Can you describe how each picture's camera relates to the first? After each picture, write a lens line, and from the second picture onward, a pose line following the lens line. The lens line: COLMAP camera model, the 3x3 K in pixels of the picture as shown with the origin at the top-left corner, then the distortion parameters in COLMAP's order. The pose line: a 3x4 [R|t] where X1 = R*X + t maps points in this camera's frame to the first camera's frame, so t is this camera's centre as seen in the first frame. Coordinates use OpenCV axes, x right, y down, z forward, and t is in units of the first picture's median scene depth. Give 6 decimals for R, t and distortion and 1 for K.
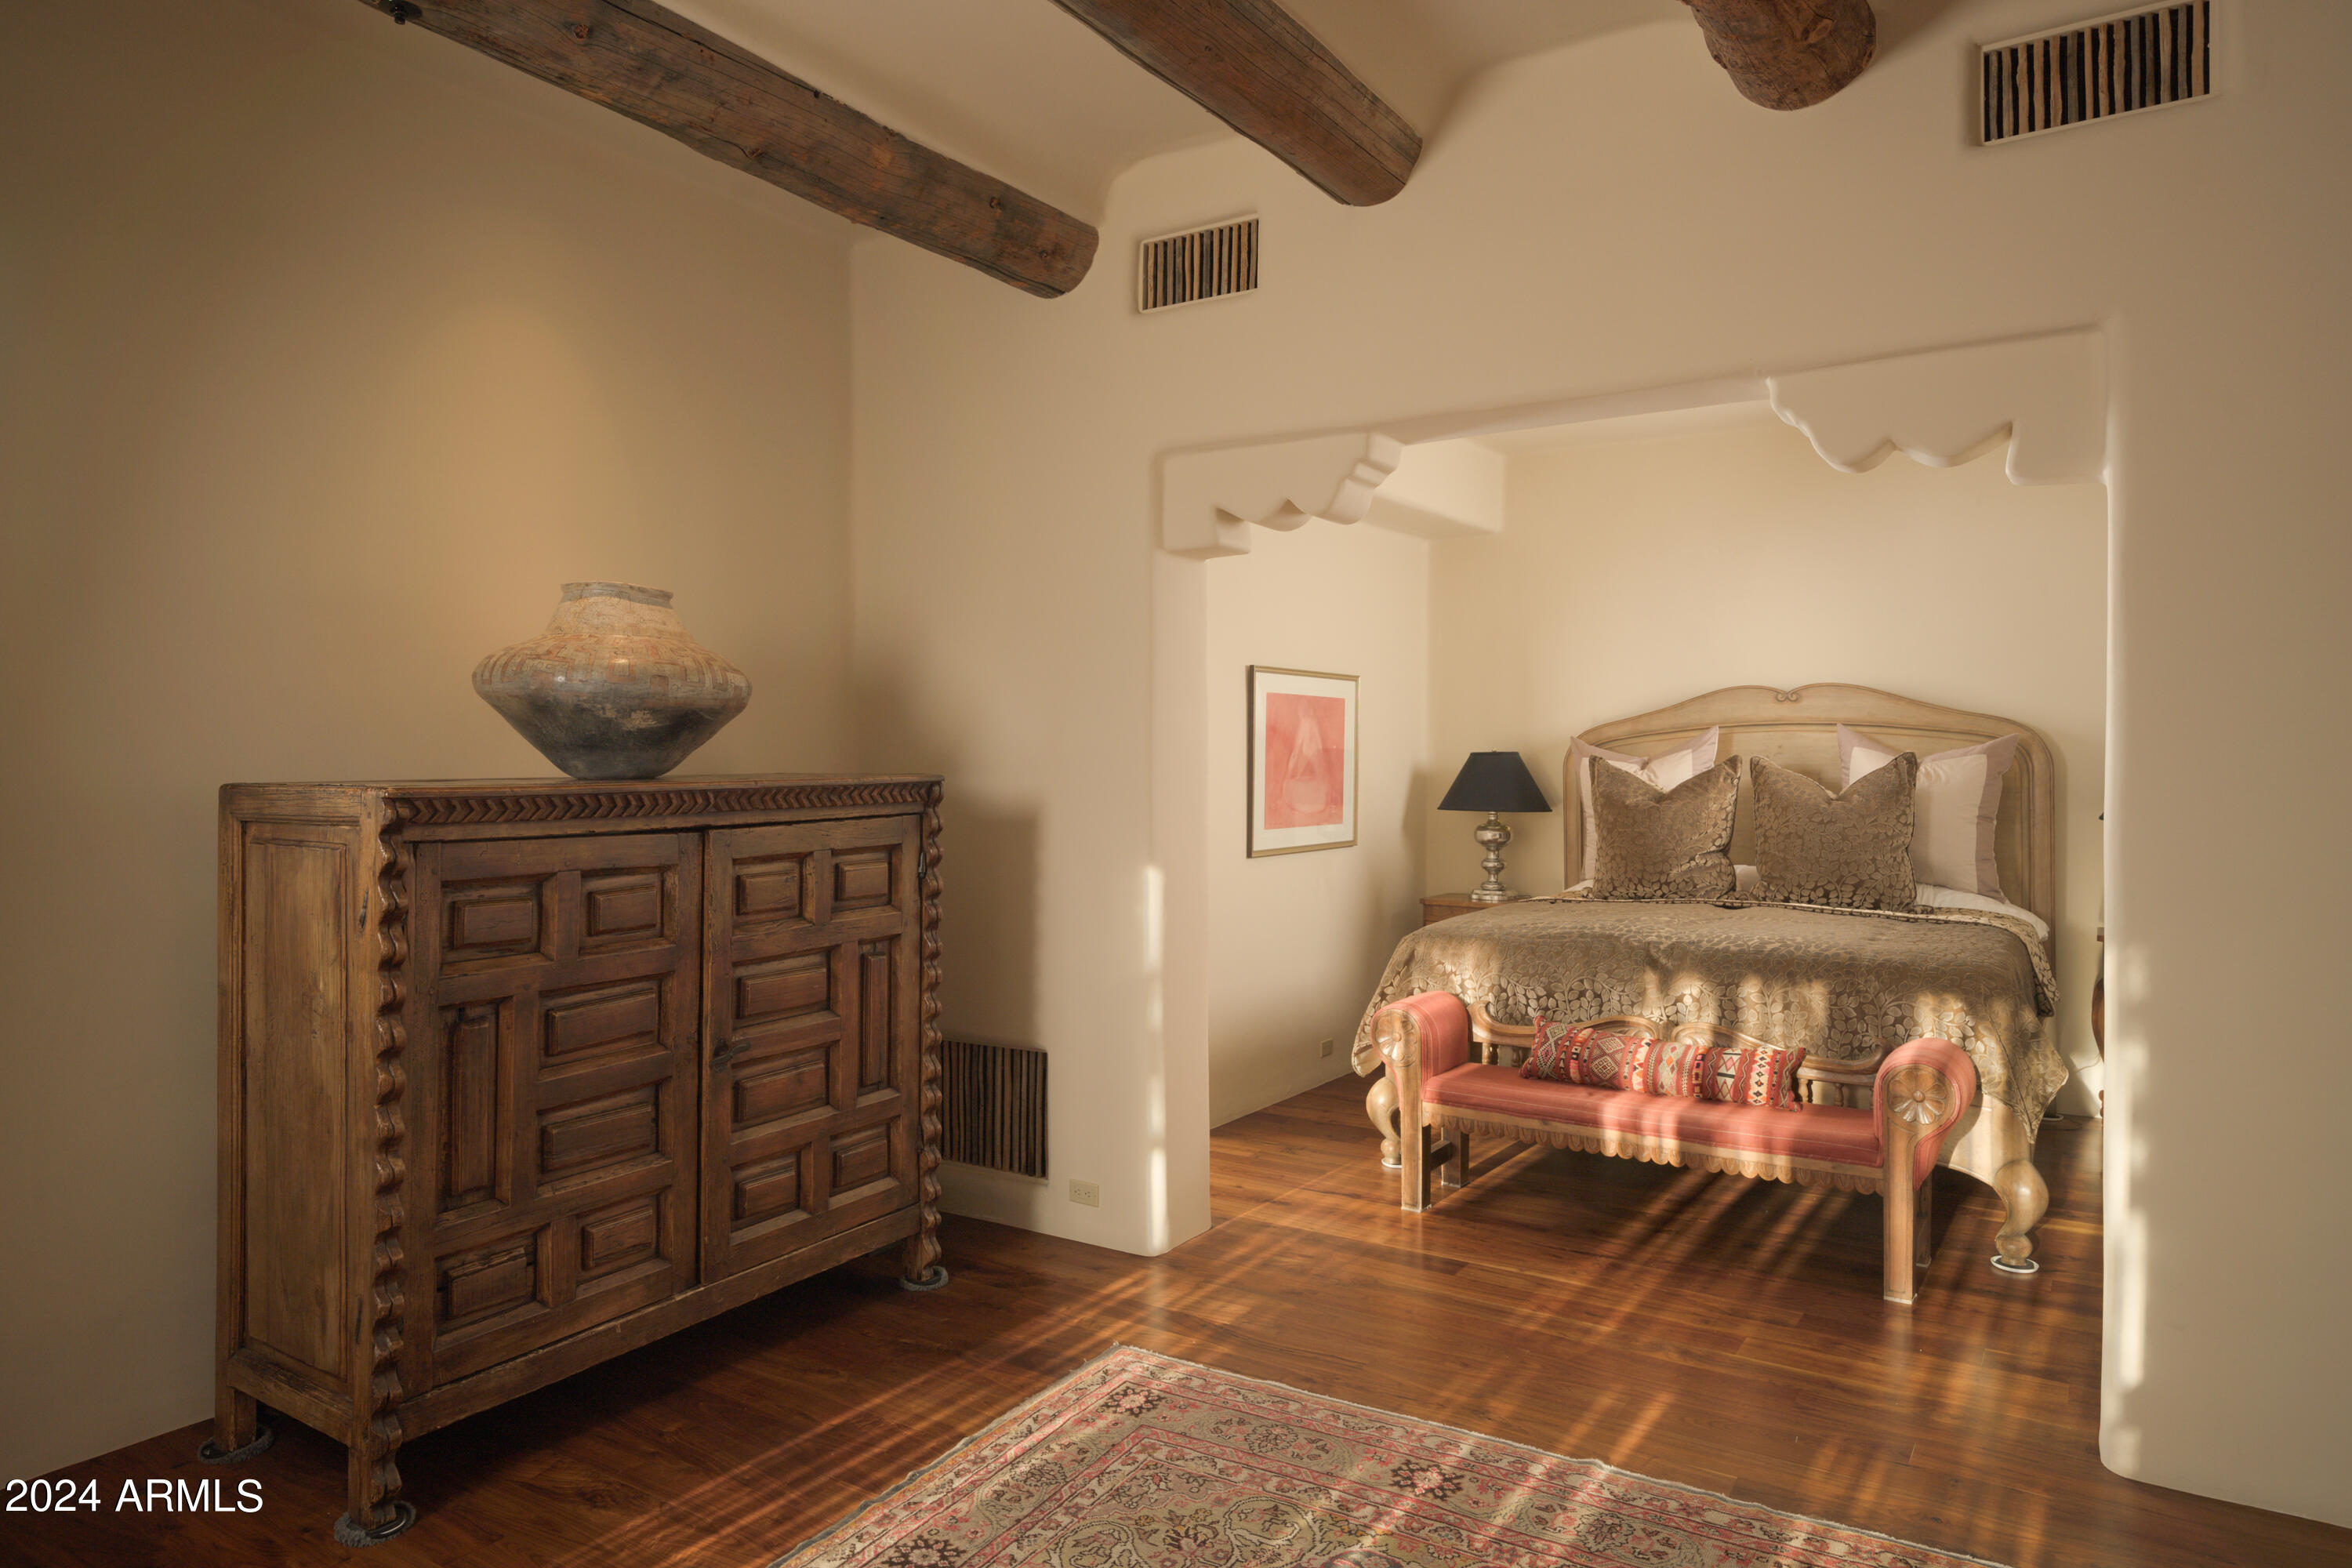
lens RADIAL K [[1480.6, 0, 1176.0], [0, 1480.6, 784.0], [0, 0, 1]] dist [-0.000152, 0.000082]
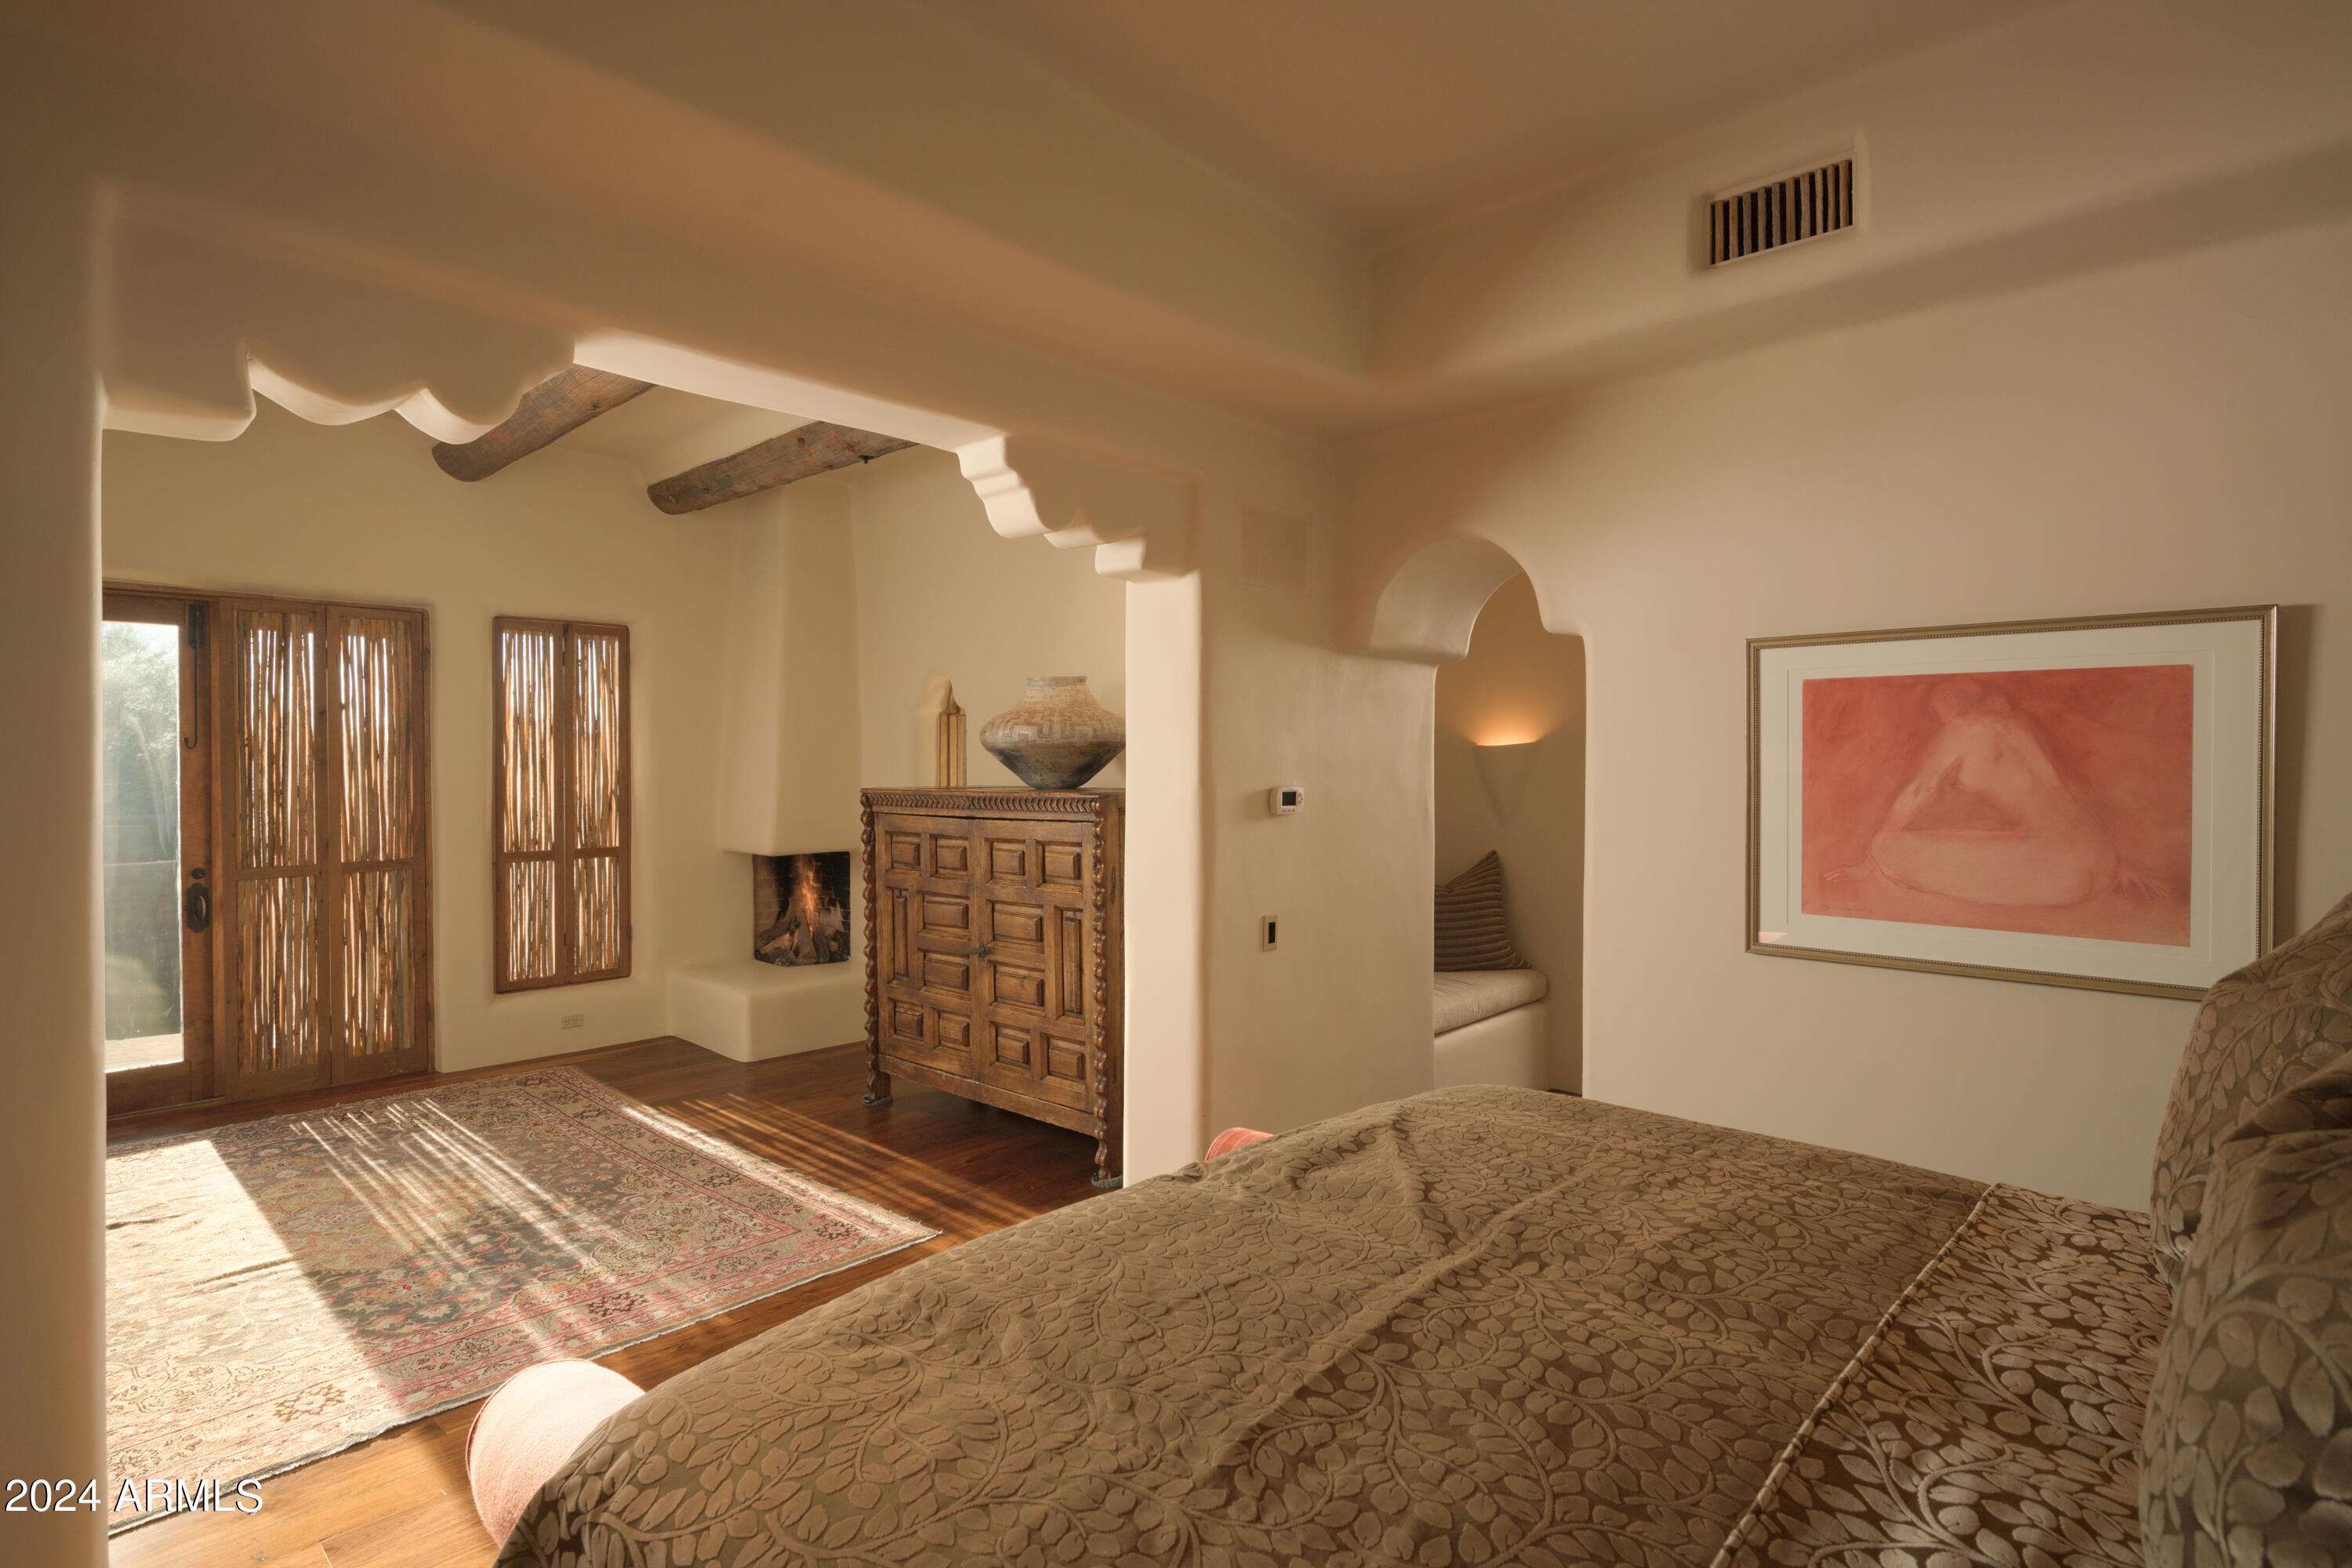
lens RADIAL K [[1151.1, 0, 1180.4], [0, 1151.1, 775.5], [0, 0, 1]] dist [0.002117, 0.000146]
pose [[-0.156068, 0.018279, -0.987577, 0.903910], [-0.016264, 0.999646, 0.021072, -0.048257], [0.987612, 0.019351, -0.155715, 1.346333]]
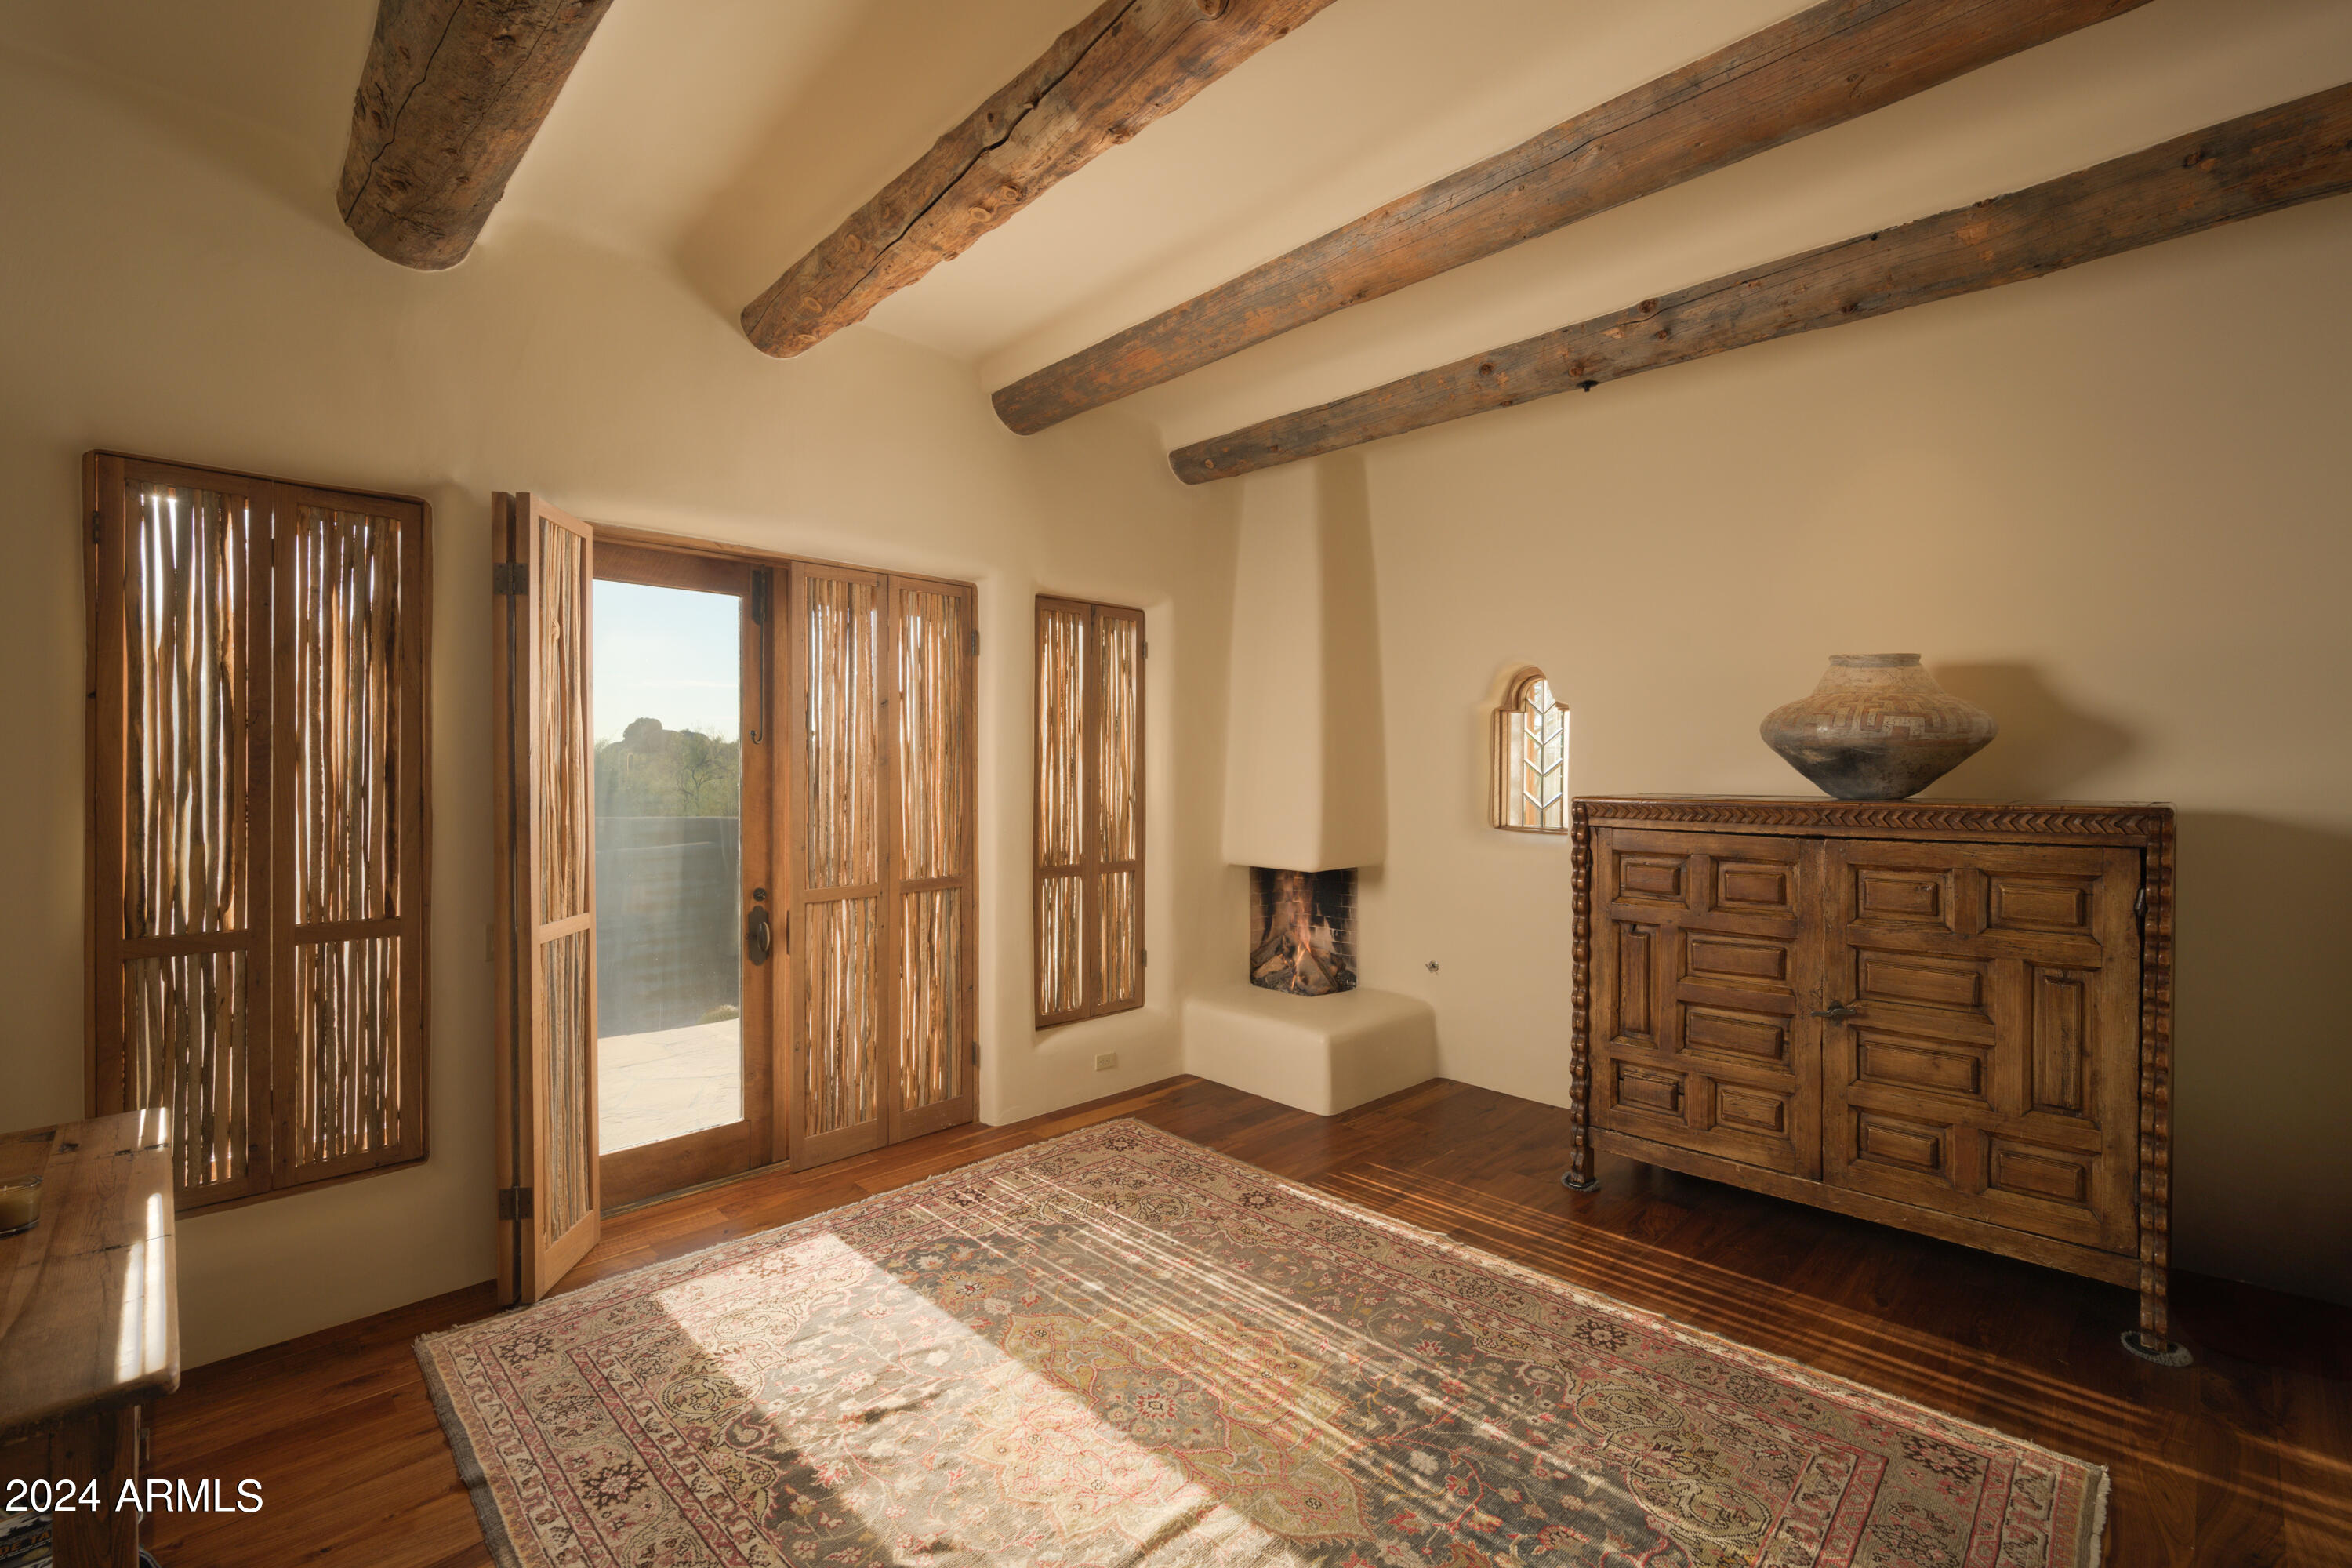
lens RADIAL K [[995.6, 0, 1176.0], [0, 995.6, 784.0], [0, 0, 1]] dist [0.002613, 0.000305]
pose [[-0.190707, 0.019730, -0.981449, 0.616537], [-0.020623, 0.999497, 0.024100, -0.025156], [0.981430, 0.024836, -0.190204, 0.561100]]
